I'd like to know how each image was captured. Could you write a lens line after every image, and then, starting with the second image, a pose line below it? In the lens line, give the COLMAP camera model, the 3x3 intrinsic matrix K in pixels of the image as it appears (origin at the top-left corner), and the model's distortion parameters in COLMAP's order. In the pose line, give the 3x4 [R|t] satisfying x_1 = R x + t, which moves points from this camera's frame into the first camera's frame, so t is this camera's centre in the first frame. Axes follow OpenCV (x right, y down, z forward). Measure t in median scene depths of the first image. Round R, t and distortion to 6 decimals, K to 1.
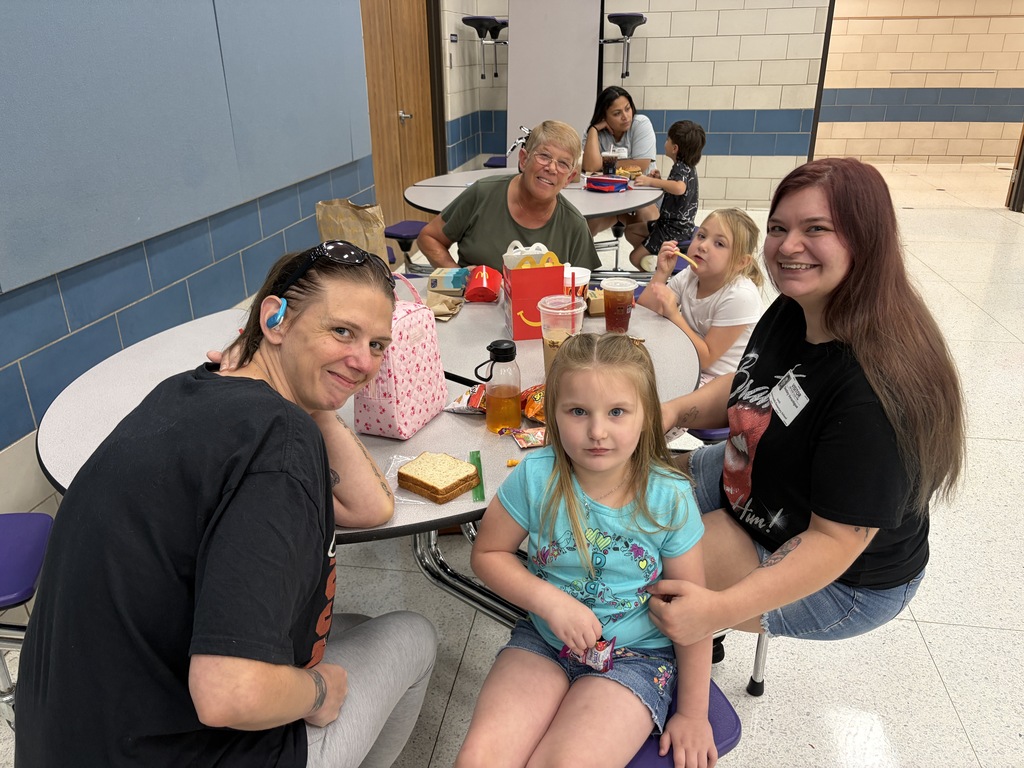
lens RADIAL K [[788.7, 0, 512.1], [0, 788.7, 383.2], [0, 0, 1]] dist [0.009950, 0.004404]
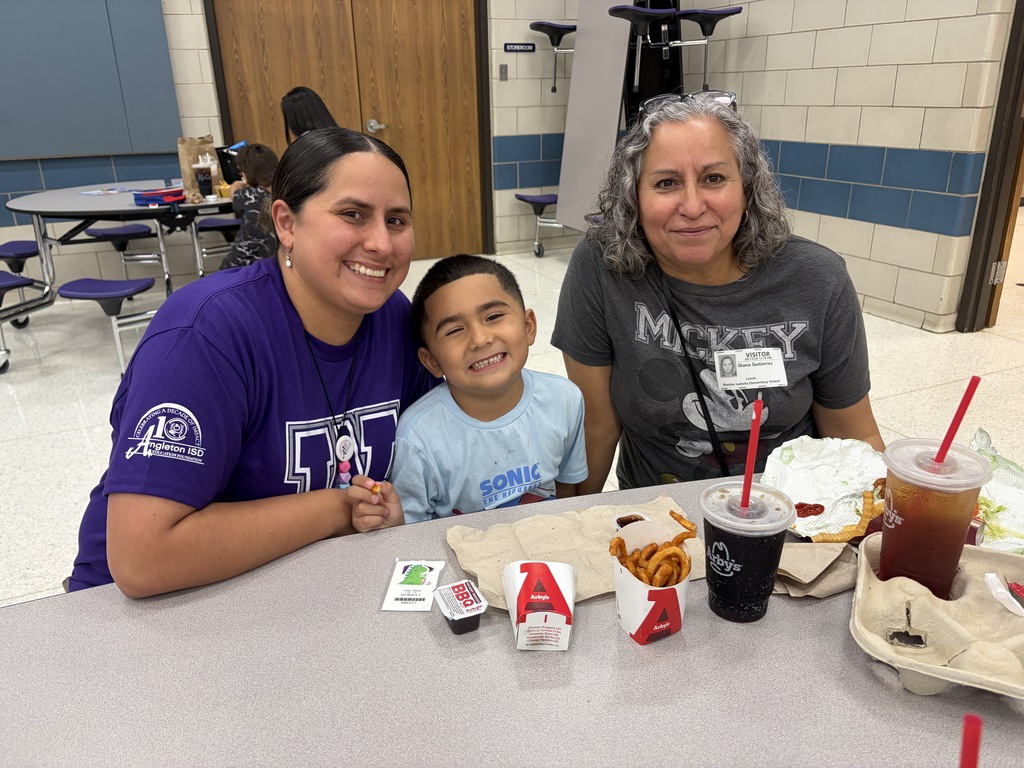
lens RADIAL K [[788.7, 0, 512.5], [0, 788.7, 386.2], [0, 0, 1]] dist [0.009950, 0.004404]
pose [[0.574548, 0.287846, -0.766185, 0.658984], [-0.308210, 0.943299, 0.123265, -0.167023], [0.758223, 0.165324, 0.630687, 0.451819]]
